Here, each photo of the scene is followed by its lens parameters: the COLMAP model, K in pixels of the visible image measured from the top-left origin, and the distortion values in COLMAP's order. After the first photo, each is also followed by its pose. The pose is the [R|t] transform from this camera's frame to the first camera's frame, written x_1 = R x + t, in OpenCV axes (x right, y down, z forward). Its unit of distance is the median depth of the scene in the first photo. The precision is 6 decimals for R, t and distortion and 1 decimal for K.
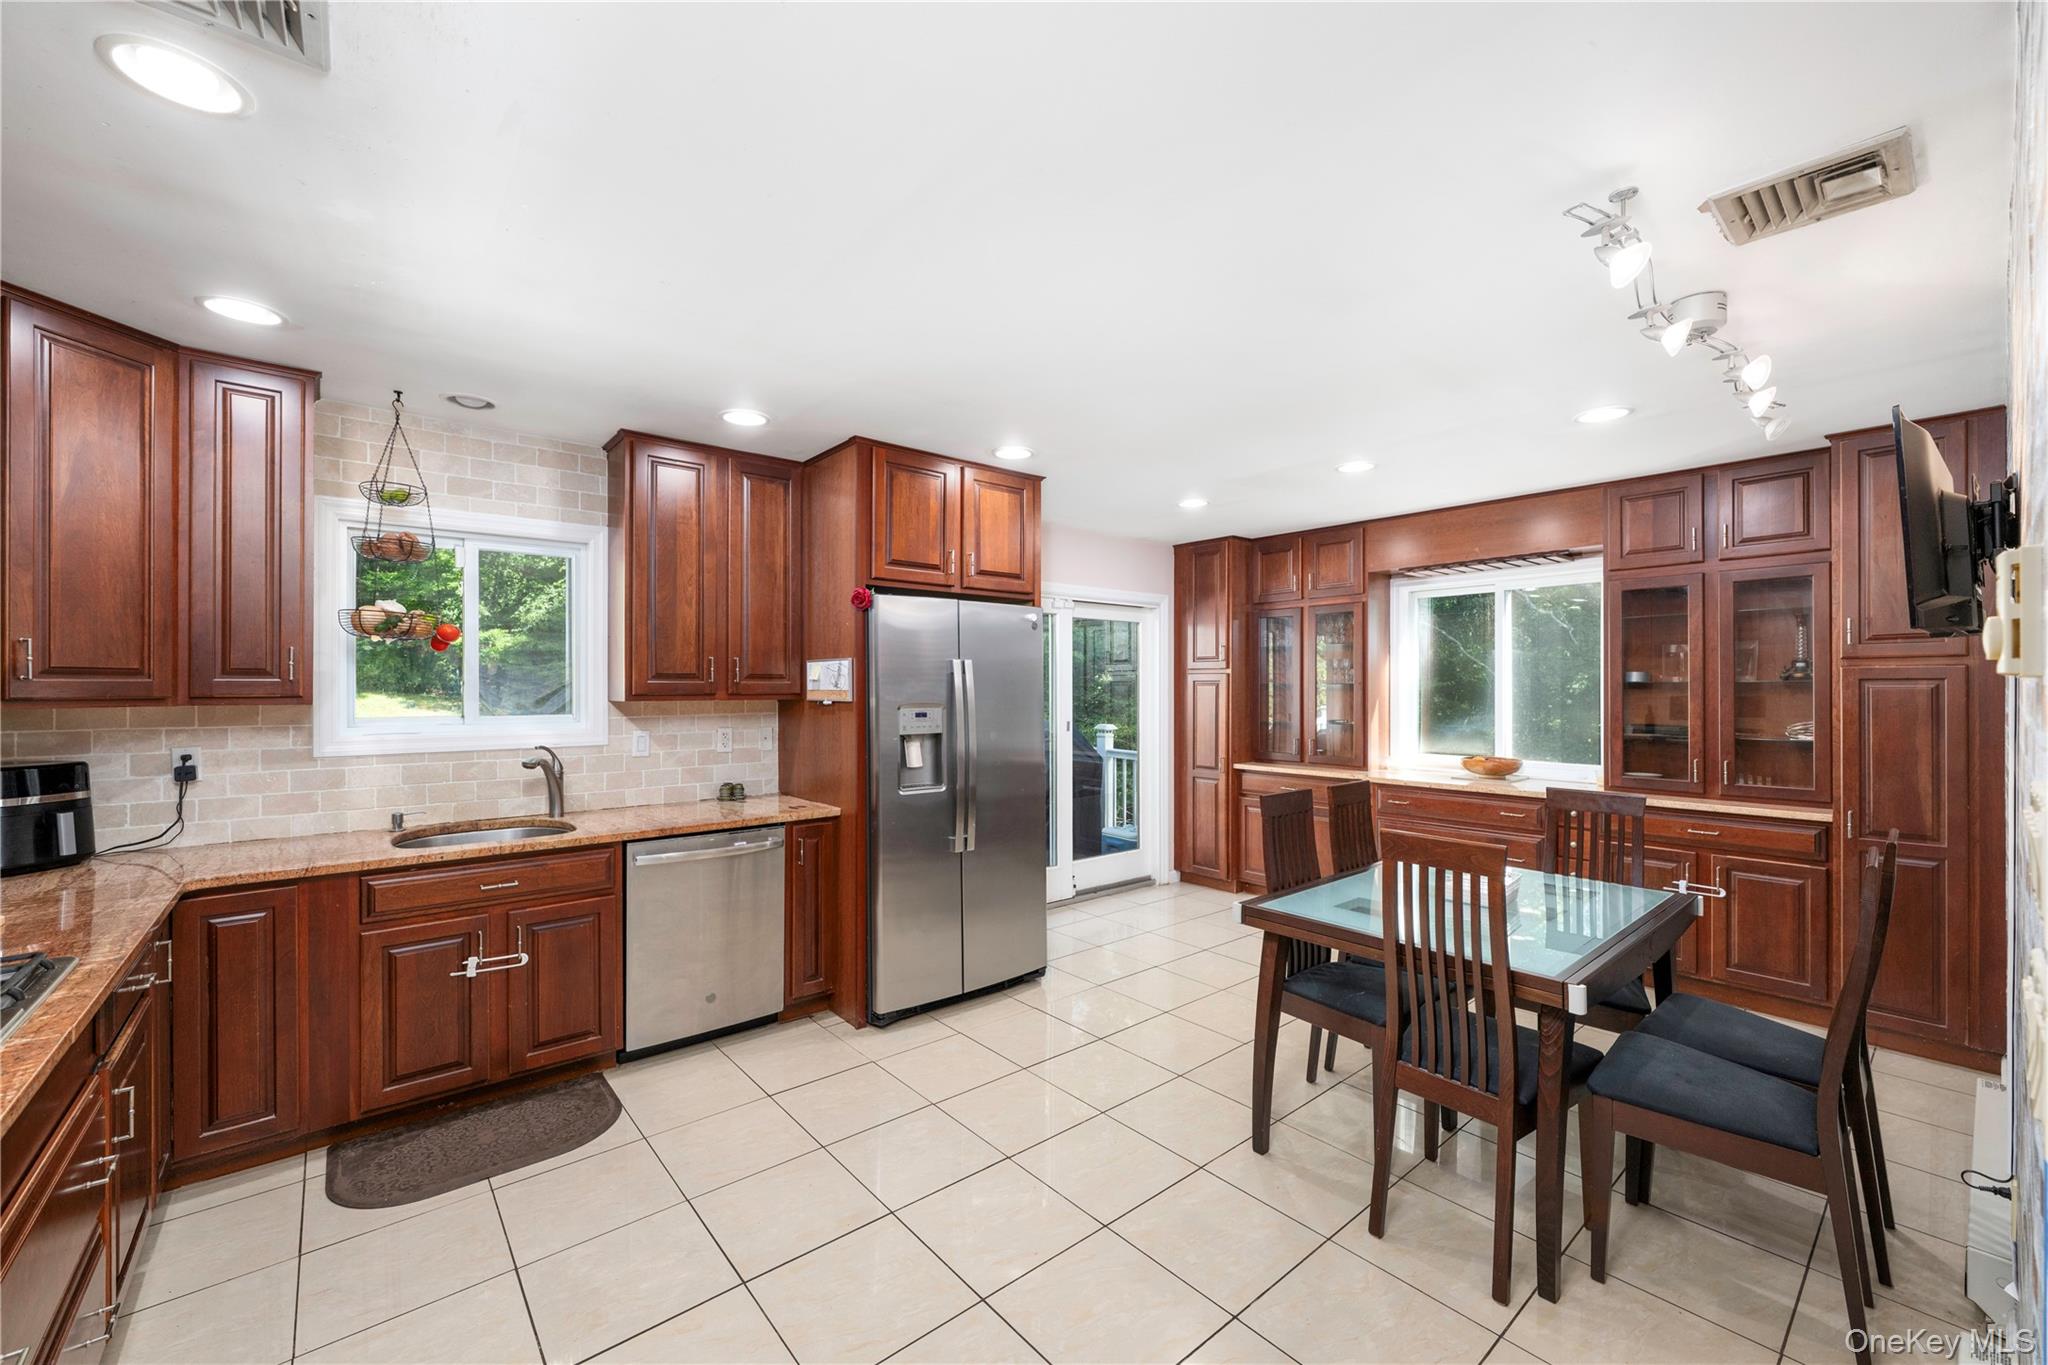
lens RADIAL K [[816.6, 0, 1024.0], [0, 816.6, 682.5], [0, 0, 1]] dist [-0.000758, -0.000135]
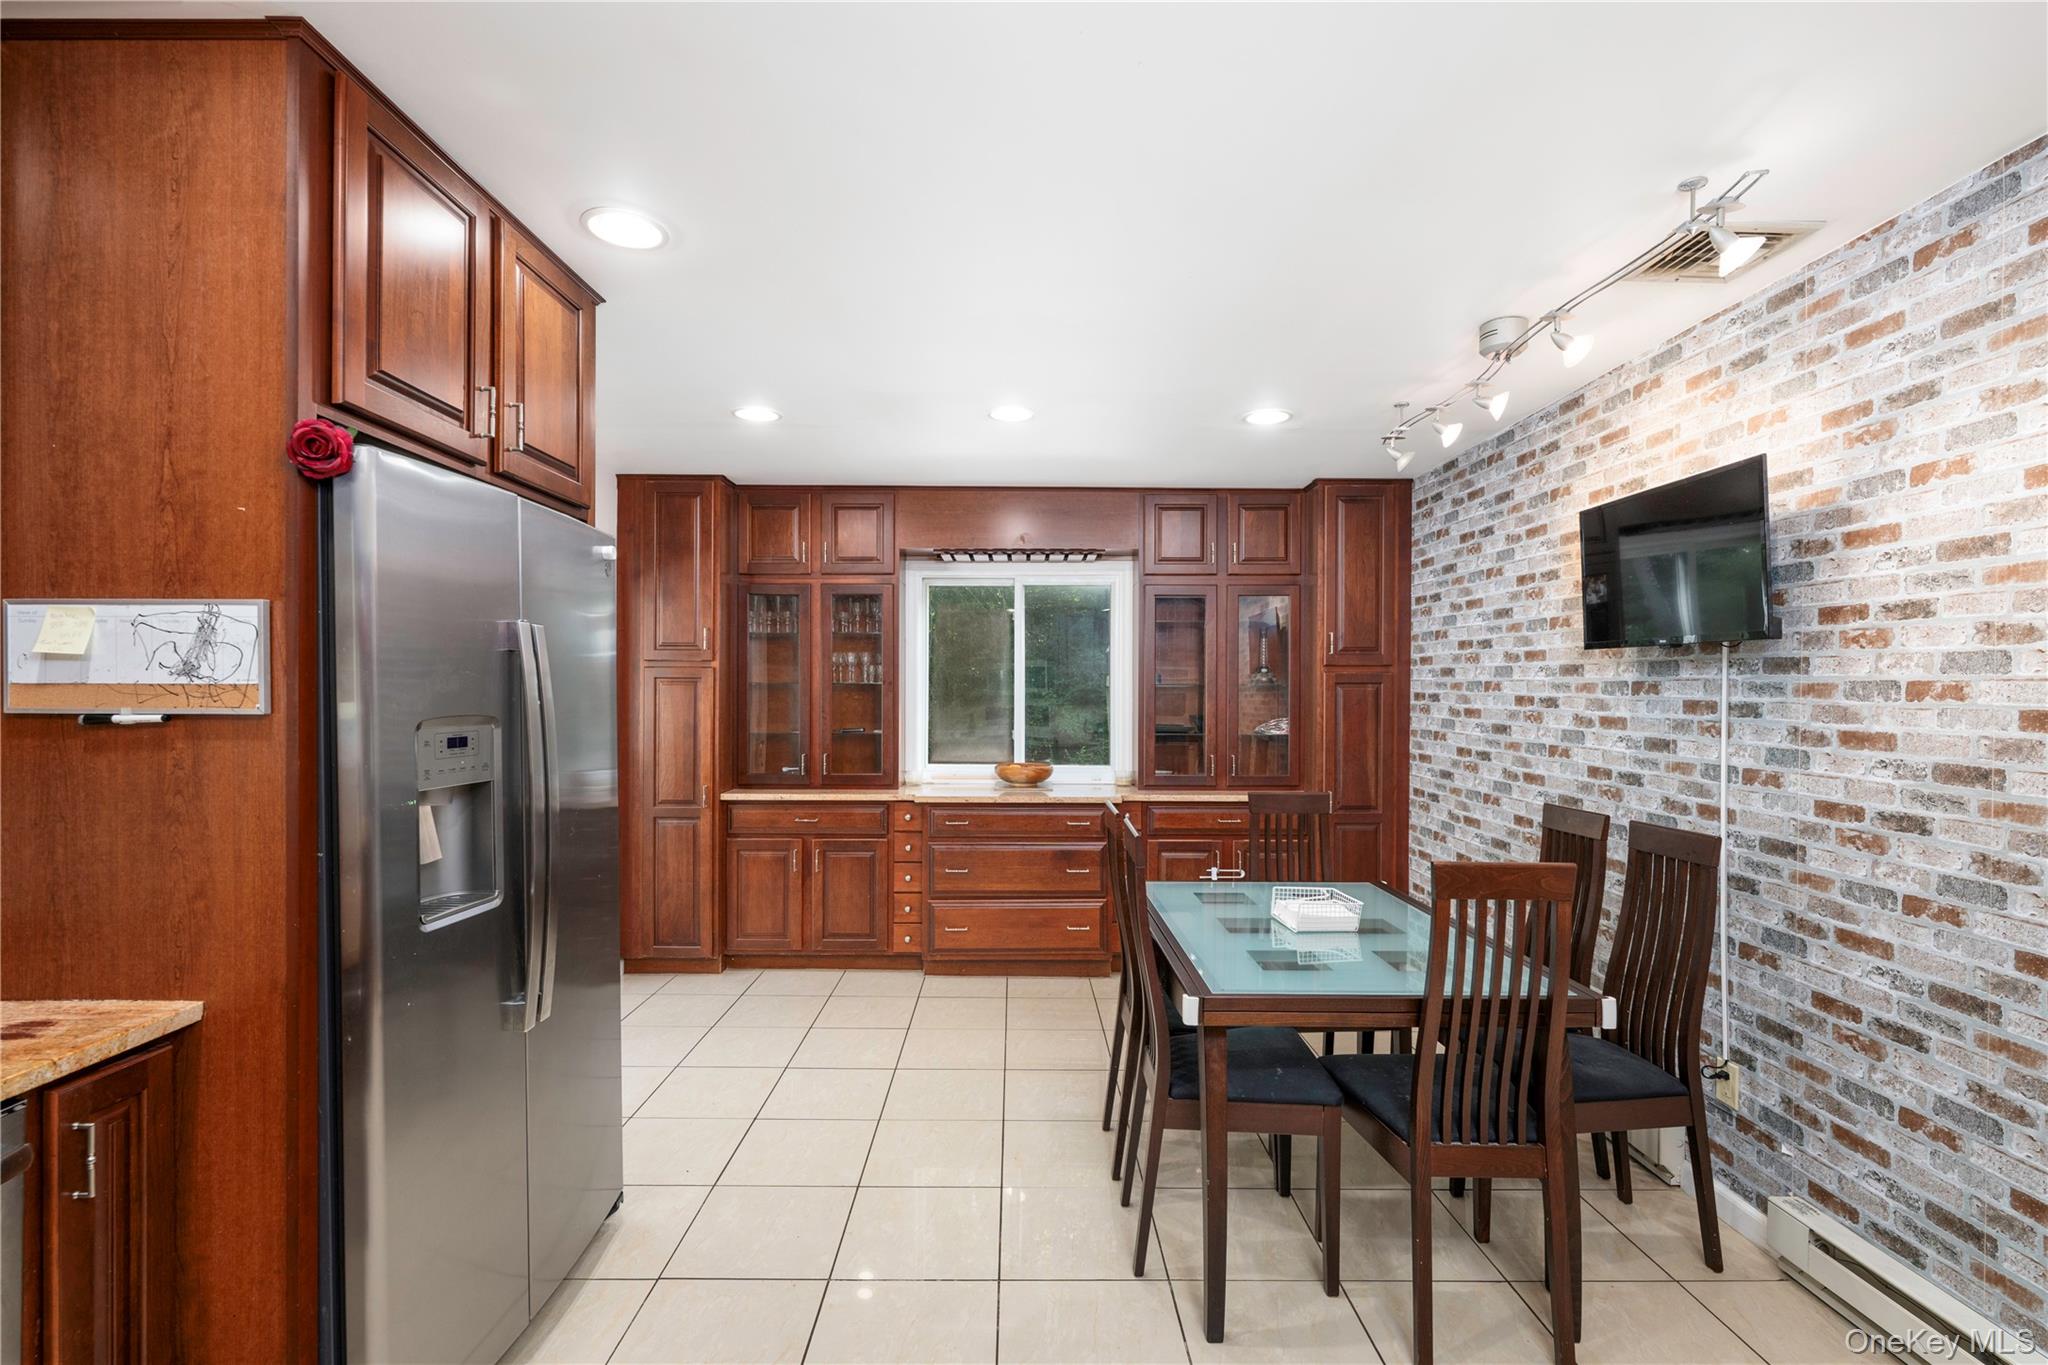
lens RADIAL K [[916.9, 0, 1019.0], [0, 916.9, 691.0], [0, 0, 1]] dist [-0.000698, 0.000036]
pose [[0.638790, 0.003704, 0.769372, -0.294656], [-0.008131, 0.999965, 0.001937, 0.008118], [-0.769338, -0.007493, 0.638798, 0.426618]]
